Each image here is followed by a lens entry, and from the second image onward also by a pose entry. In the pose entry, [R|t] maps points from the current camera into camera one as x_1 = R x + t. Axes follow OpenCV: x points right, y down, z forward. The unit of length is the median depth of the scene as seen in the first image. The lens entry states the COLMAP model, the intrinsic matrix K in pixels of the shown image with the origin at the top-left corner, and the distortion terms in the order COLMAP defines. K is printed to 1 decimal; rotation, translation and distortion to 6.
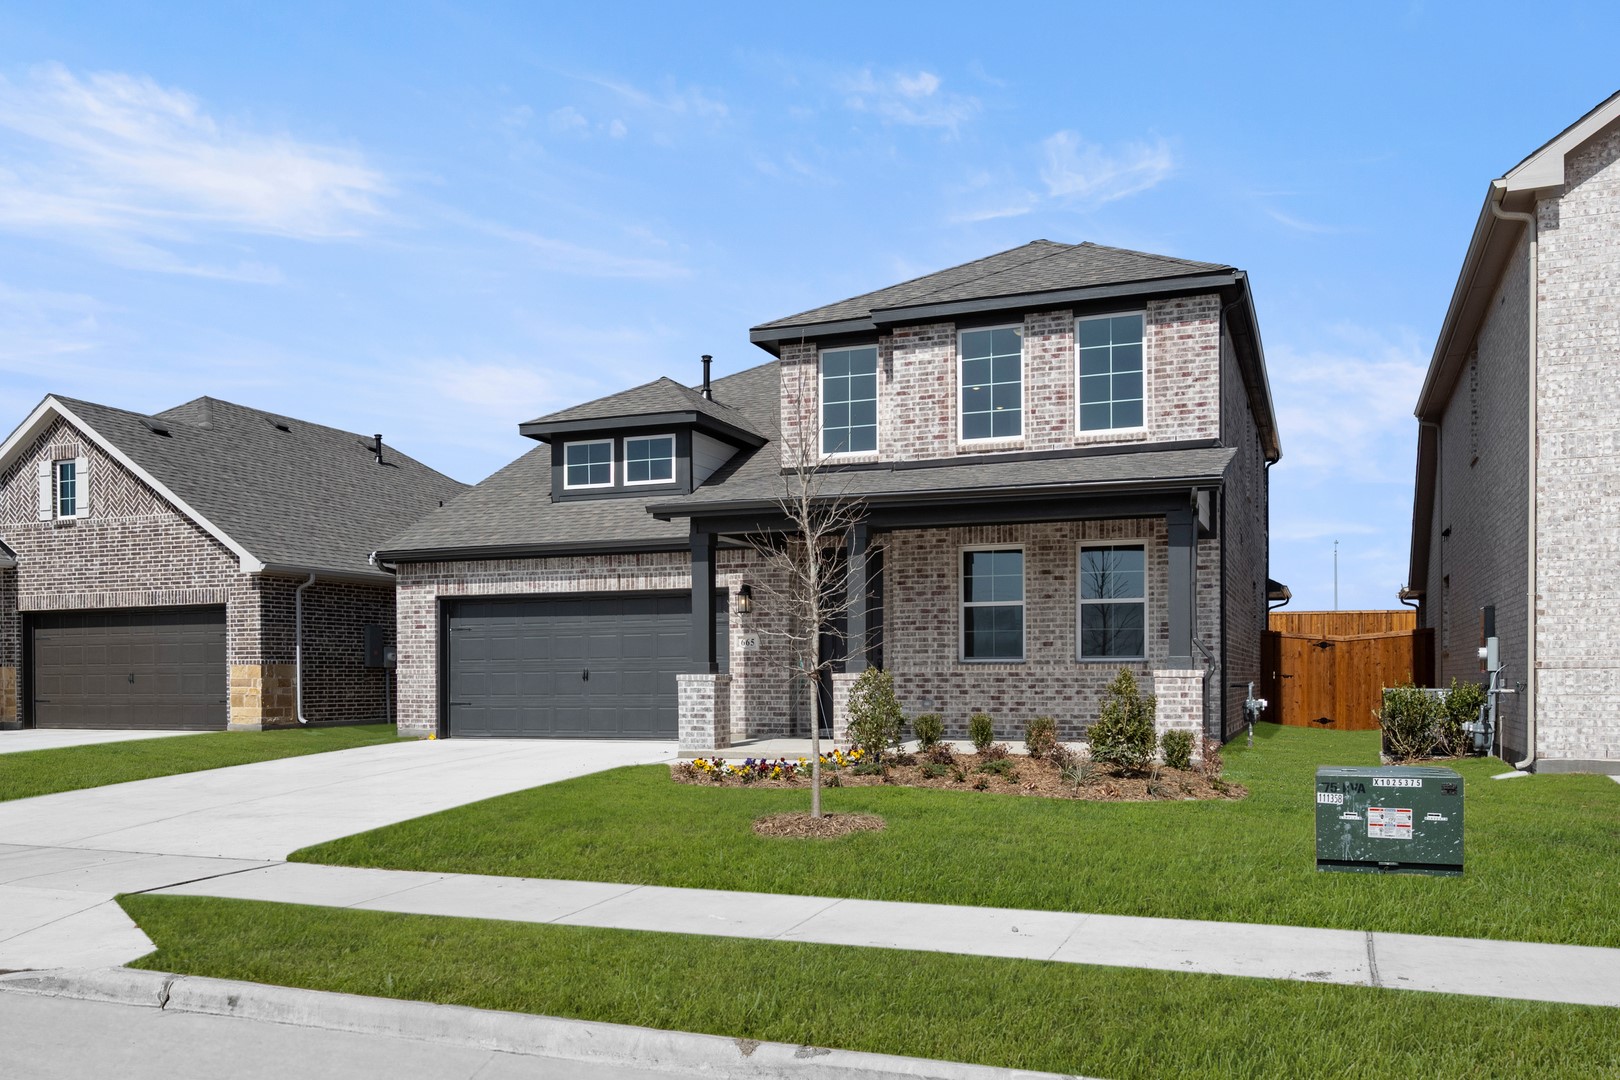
lens RADIAL K [[969.8, 0, 807.6], [0, 969.8, 529.2], [0, 0, 1]] dist [-0.010497, 0.004079]
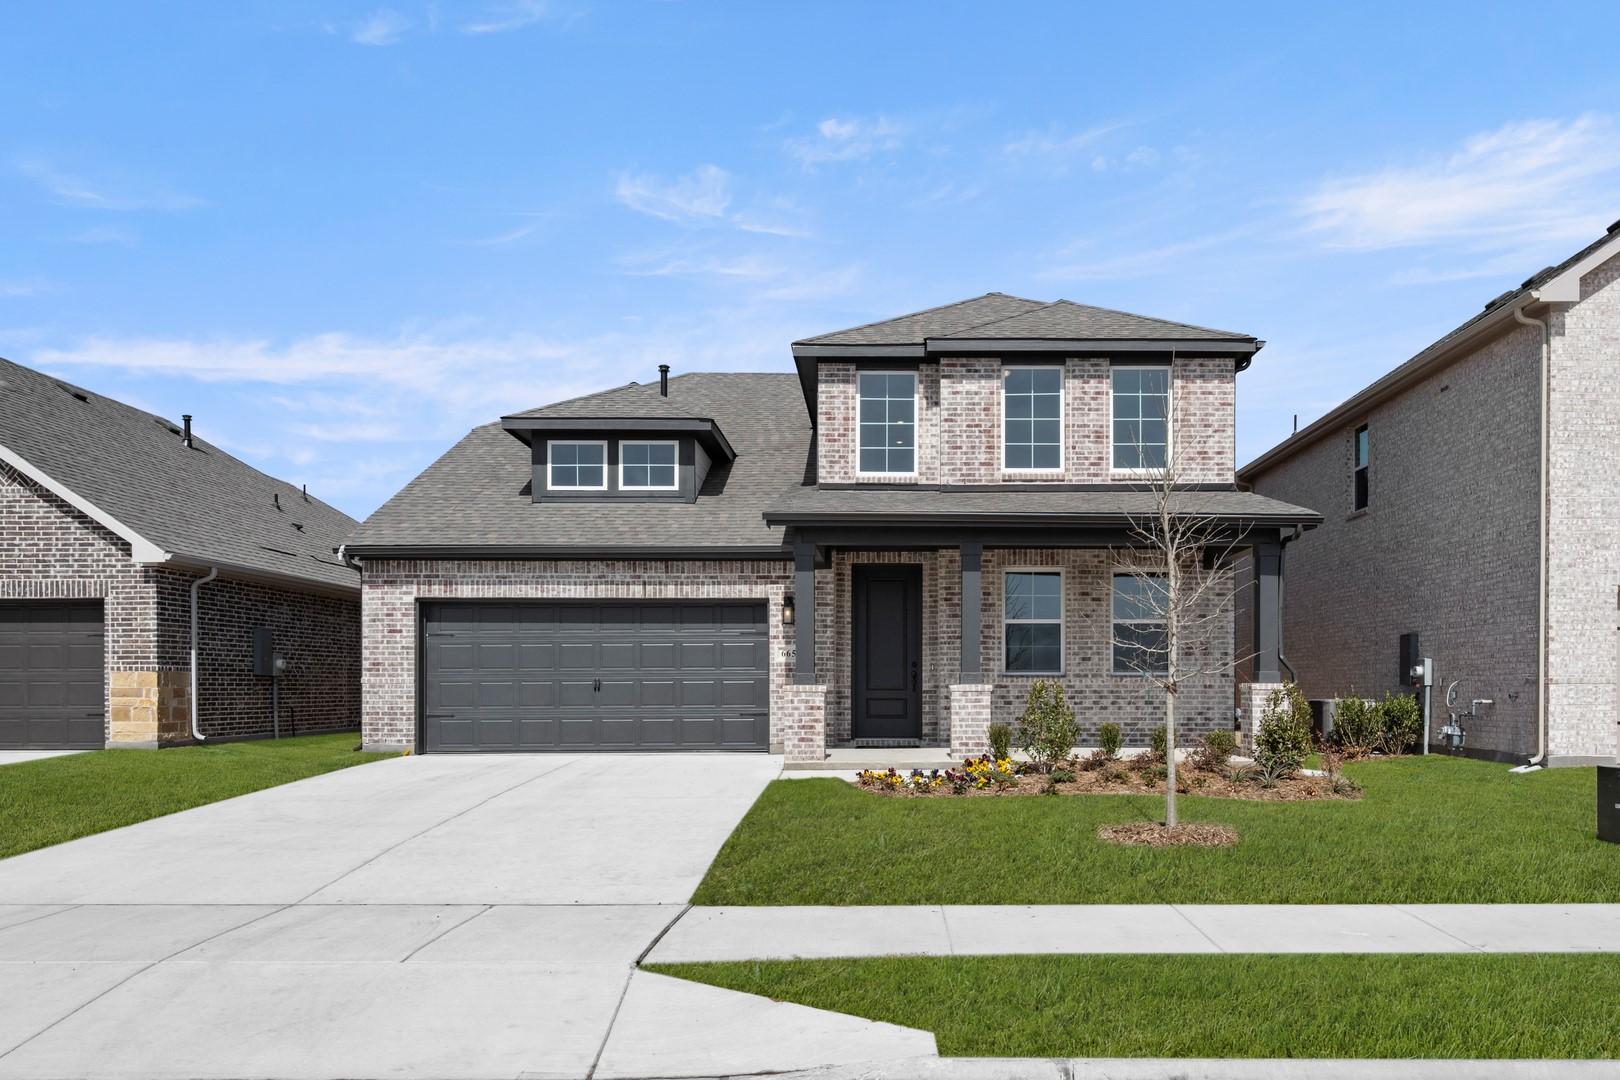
lens RADIAL K [[898.6, 0, 810.2], [0, 898.6, 553.3], [0, 0, 1]] dist [-0.006100, 0.000308]
pose [[0.956568, 0.047184, 0.287665, -0.336337], [-0.047559, 0.998852, -0.005687, 0.018279], [-0.287603, -0.008241, 0.957714, 0.109573]]
